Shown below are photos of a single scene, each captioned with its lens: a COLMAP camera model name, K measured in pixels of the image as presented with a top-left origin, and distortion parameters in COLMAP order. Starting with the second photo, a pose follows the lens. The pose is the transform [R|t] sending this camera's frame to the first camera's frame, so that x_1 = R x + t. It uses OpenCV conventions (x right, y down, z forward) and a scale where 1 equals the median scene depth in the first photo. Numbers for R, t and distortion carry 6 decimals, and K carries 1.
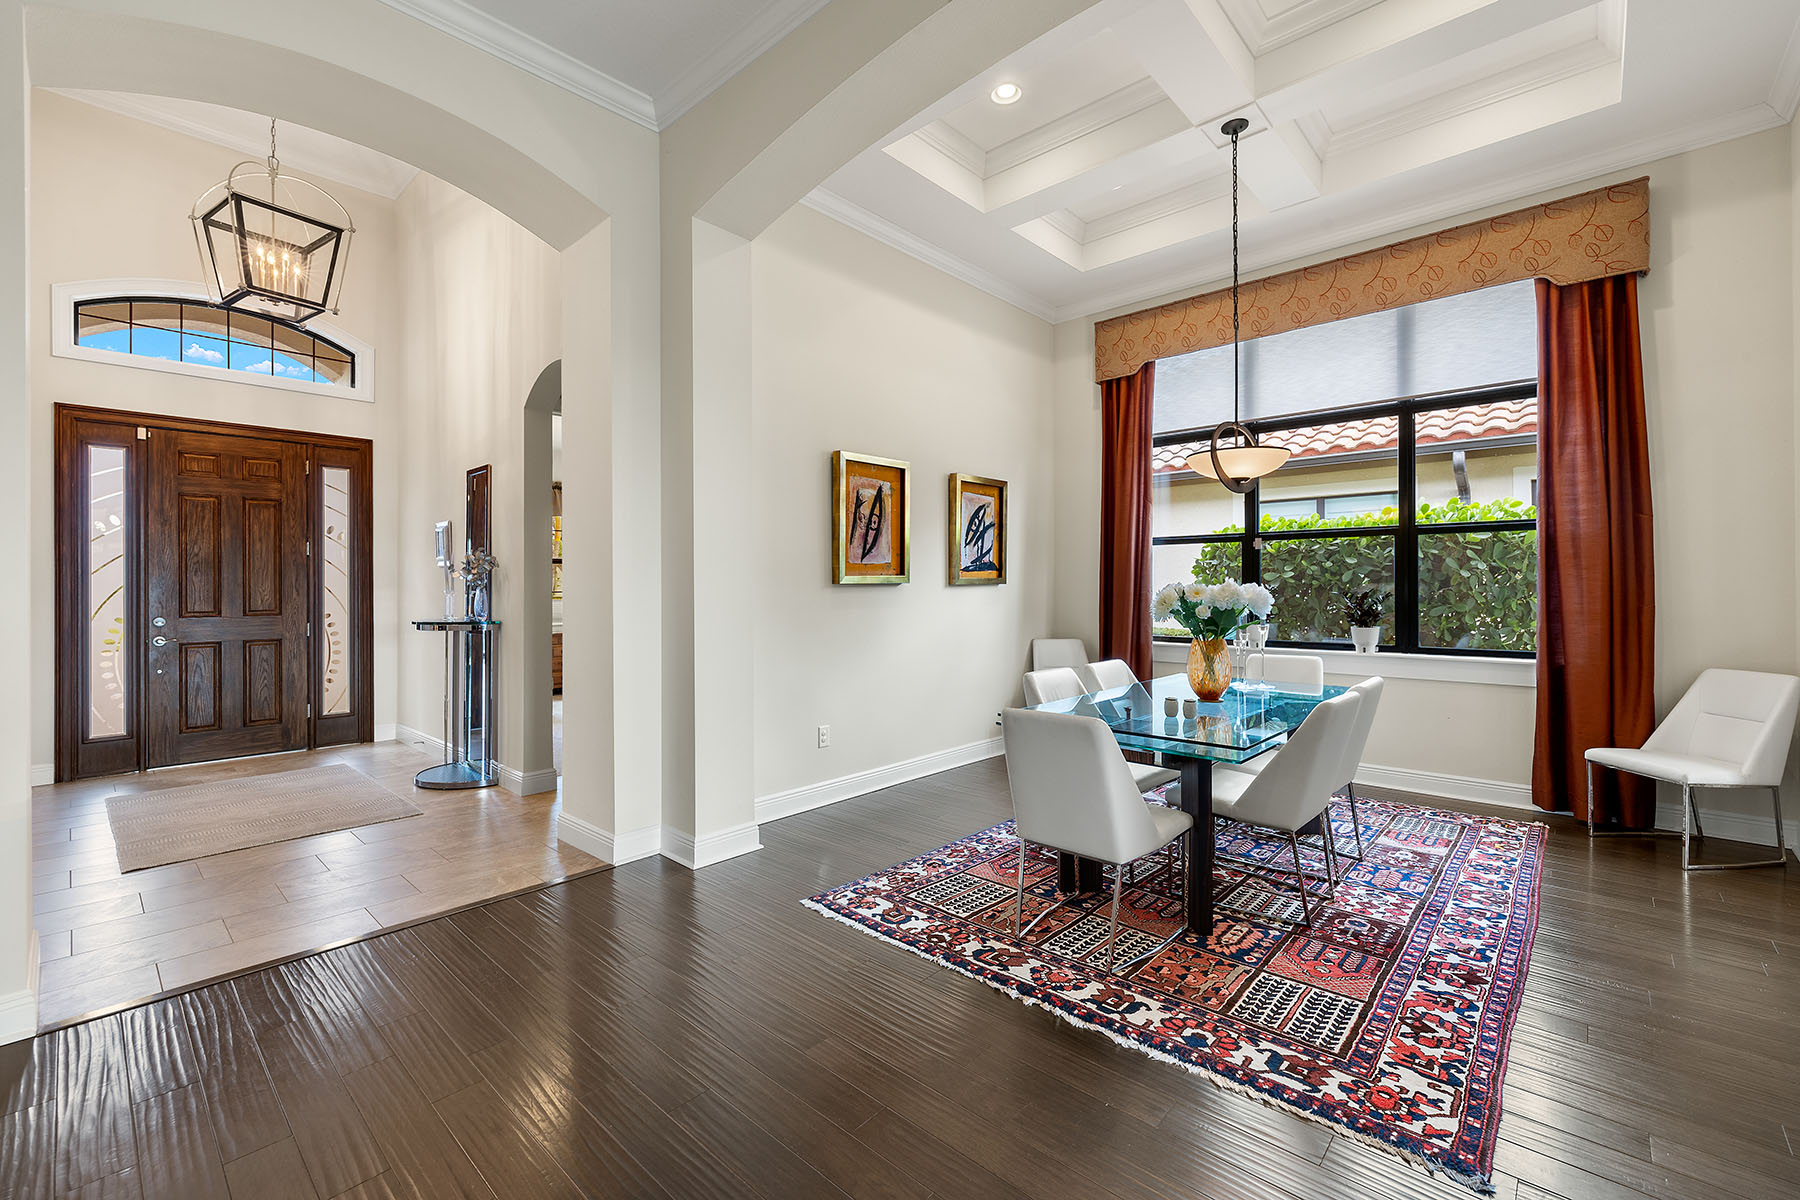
lens RADIAL K [[768.2, 0, 888.5], [0, 768.2, 595.1], [0, 0, 1]] dist [0.003238, -0.000745]
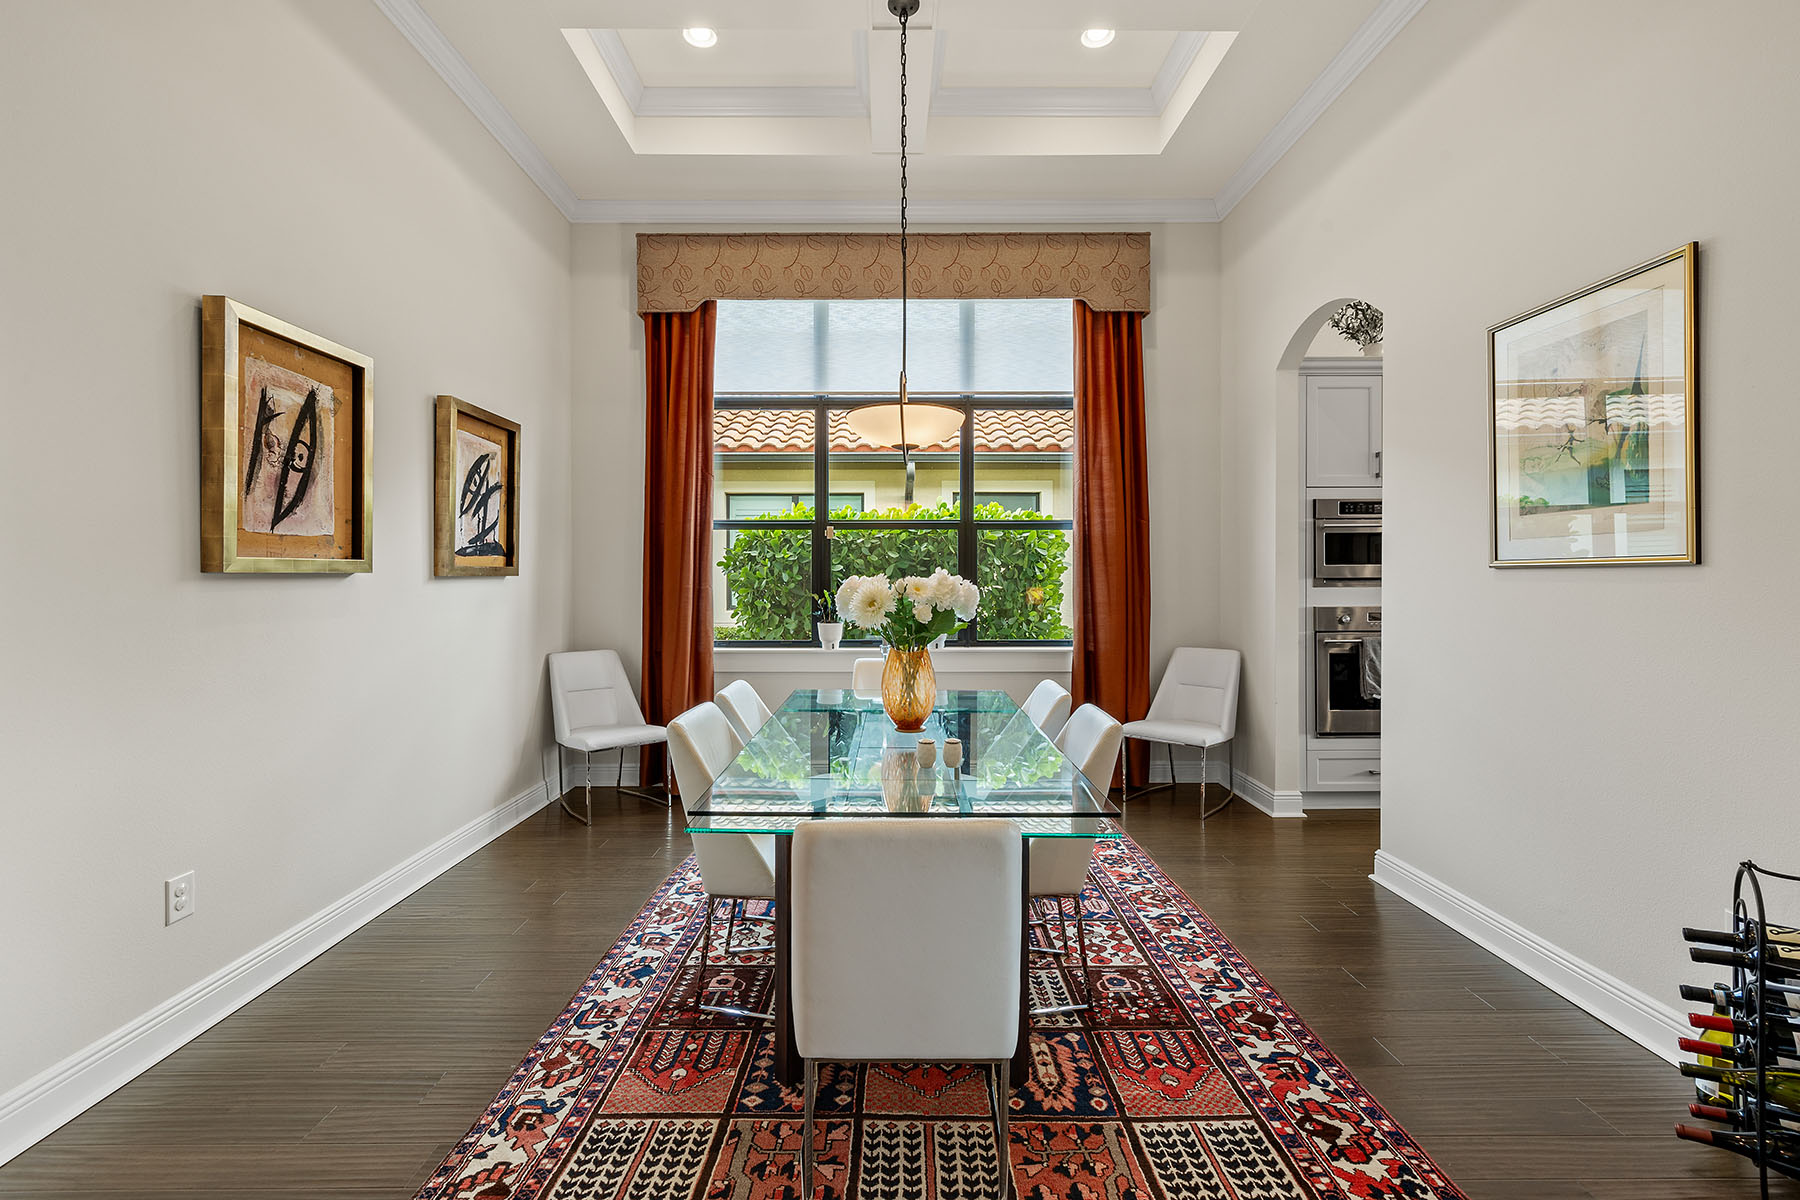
lens RADIAL K [[768.2, 0, 905.1], [0, 768.2, 588.8], [0, 0, 1]] dist [0.003238, -0.000745]
pose [[0.726866, -0.005555, 0.686756, -0.081699], [0.006226, 0.999979, 0.001499, -0.002511], [-0.686751, 0.003186, 0.726886, 0.340830]]
